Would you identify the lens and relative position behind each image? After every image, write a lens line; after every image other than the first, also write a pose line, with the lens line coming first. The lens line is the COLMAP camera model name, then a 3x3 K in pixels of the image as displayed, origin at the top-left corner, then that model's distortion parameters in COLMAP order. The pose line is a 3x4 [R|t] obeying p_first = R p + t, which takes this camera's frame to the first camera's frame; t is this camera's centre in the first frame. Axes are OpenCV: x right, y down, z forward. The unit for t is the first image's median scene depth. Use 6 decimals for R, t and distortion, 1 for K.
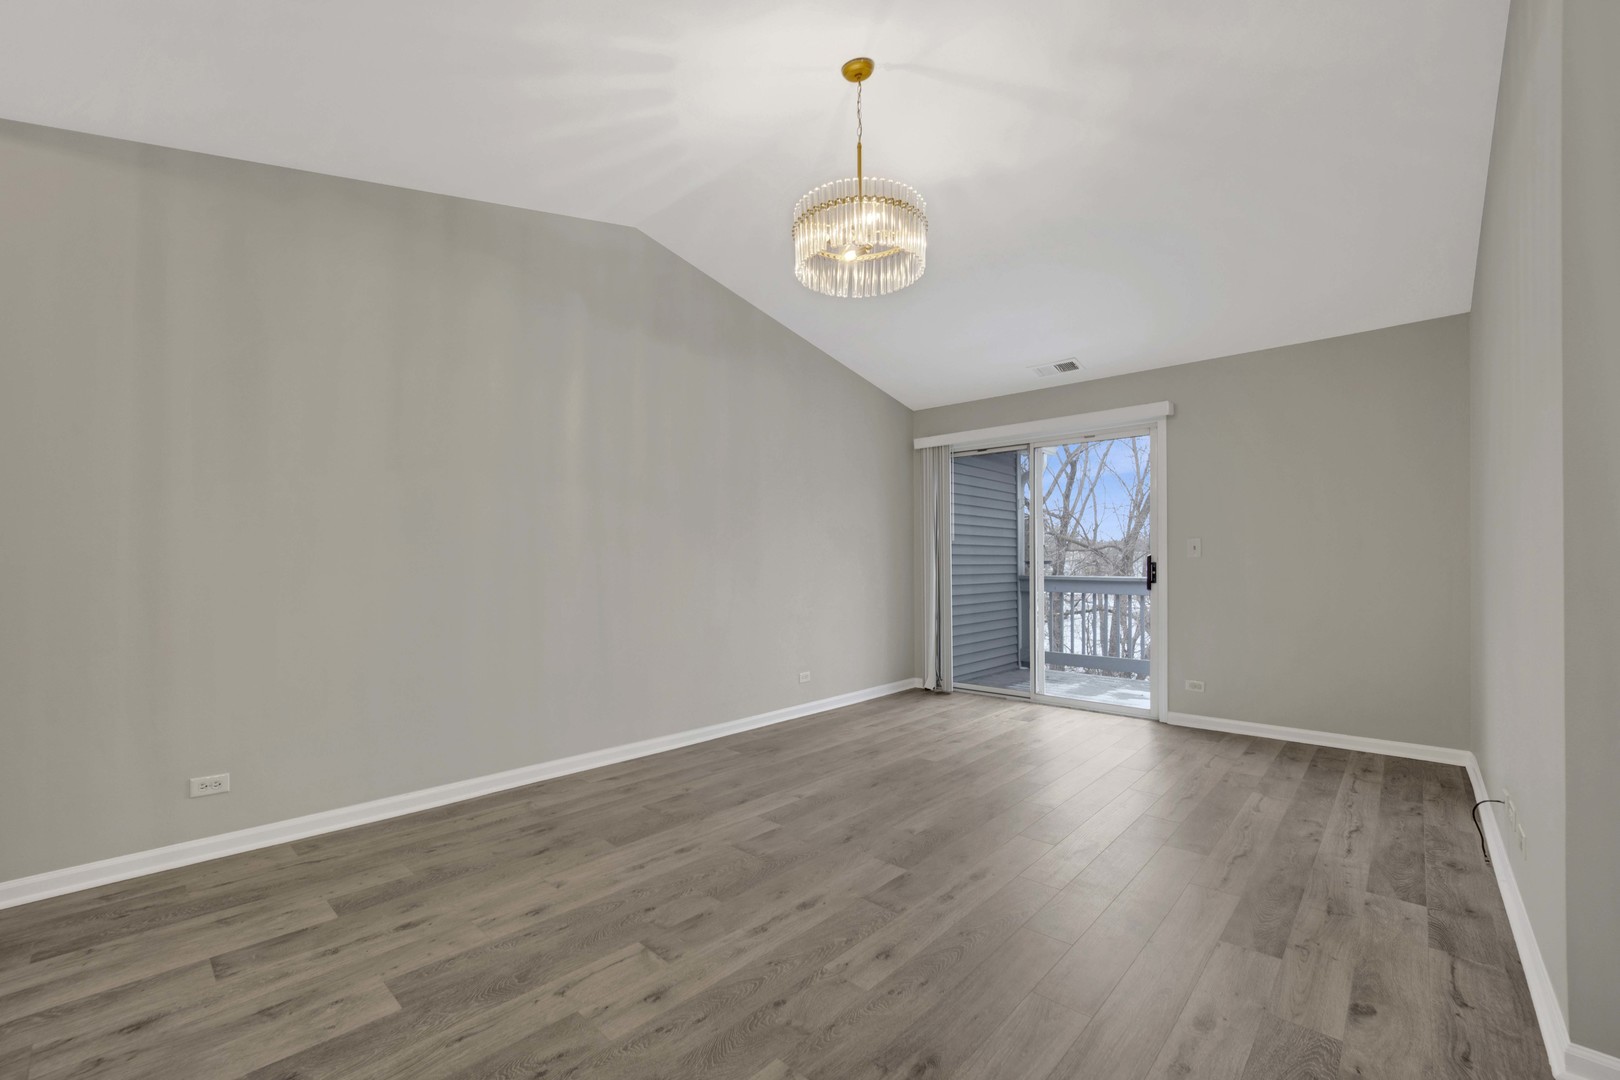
lens RADIAL K [[676.9, 0, 812.0], [0, 676.9, 546.5], [0, 0, 1]] dist [-0.001231, -0.000127]
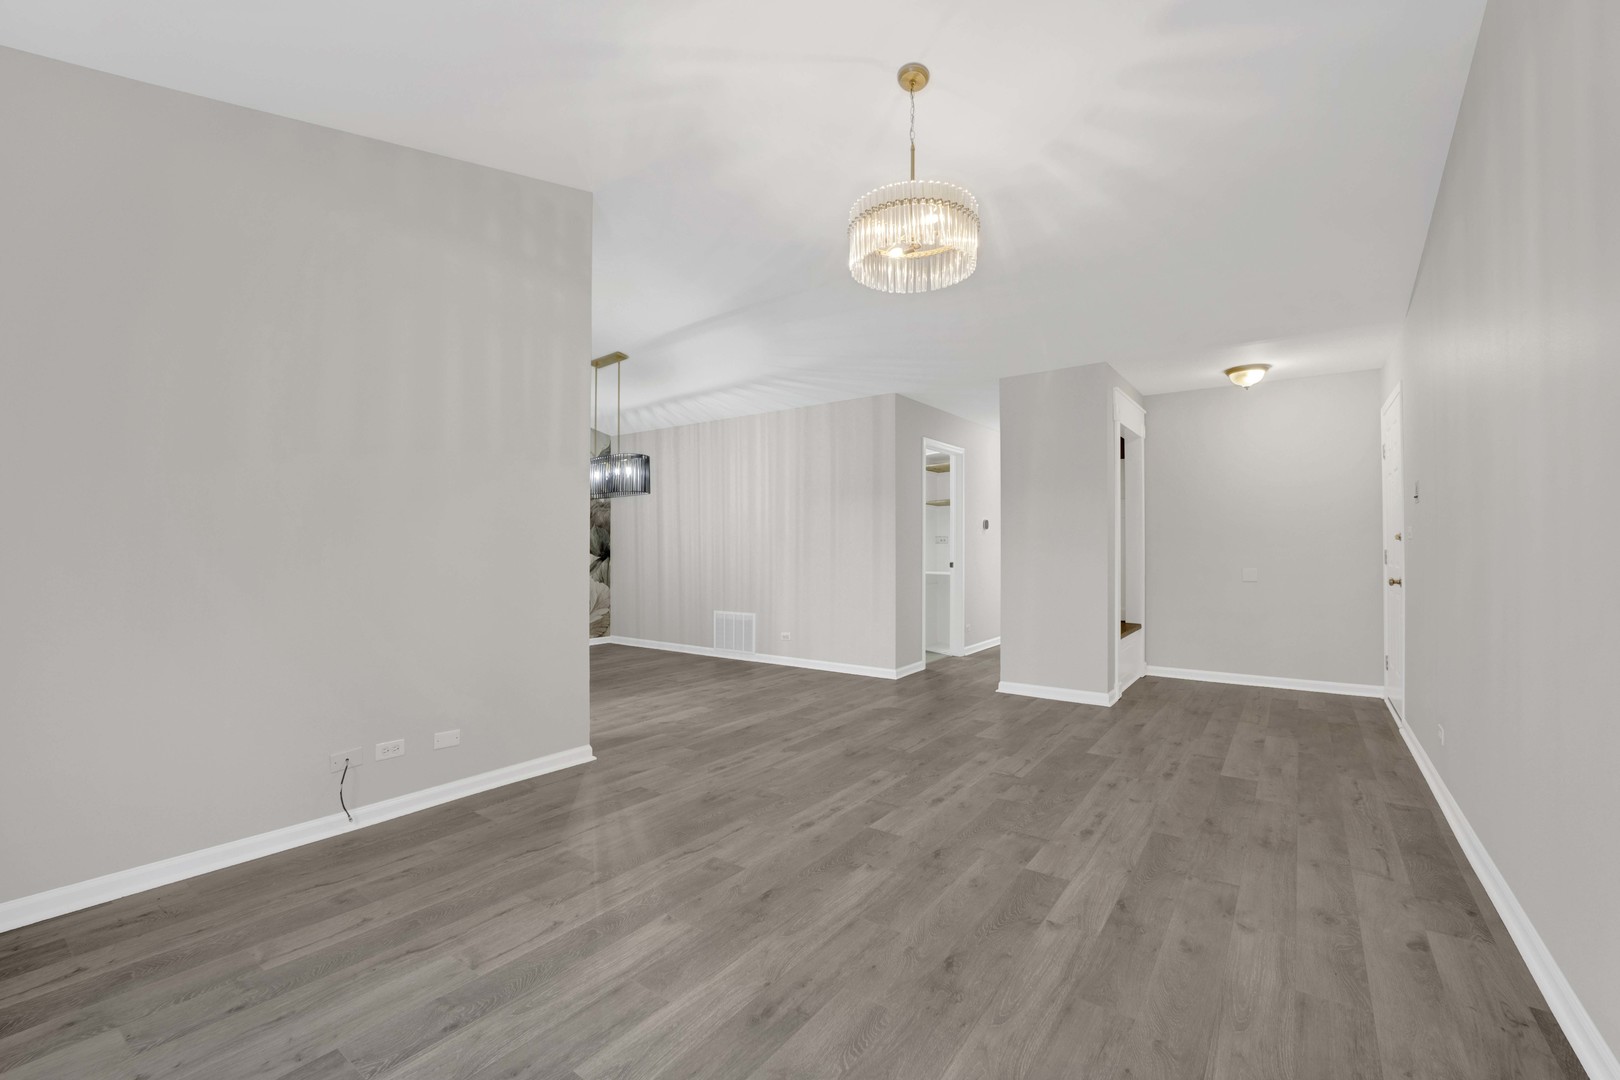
lens RADIAL K [[676.9, 0, 808.0], [0, 676.9, 544.2], [0, 0, 1]] dist [-0.001231, -0.000127]
pose [[-0.993983, -0.001318, -0.109523, 0.352453], [0.001729, 0.999614, -0.027720, 0.044783], [0.109518, -0.027743, -0.993598, 2.052725]]
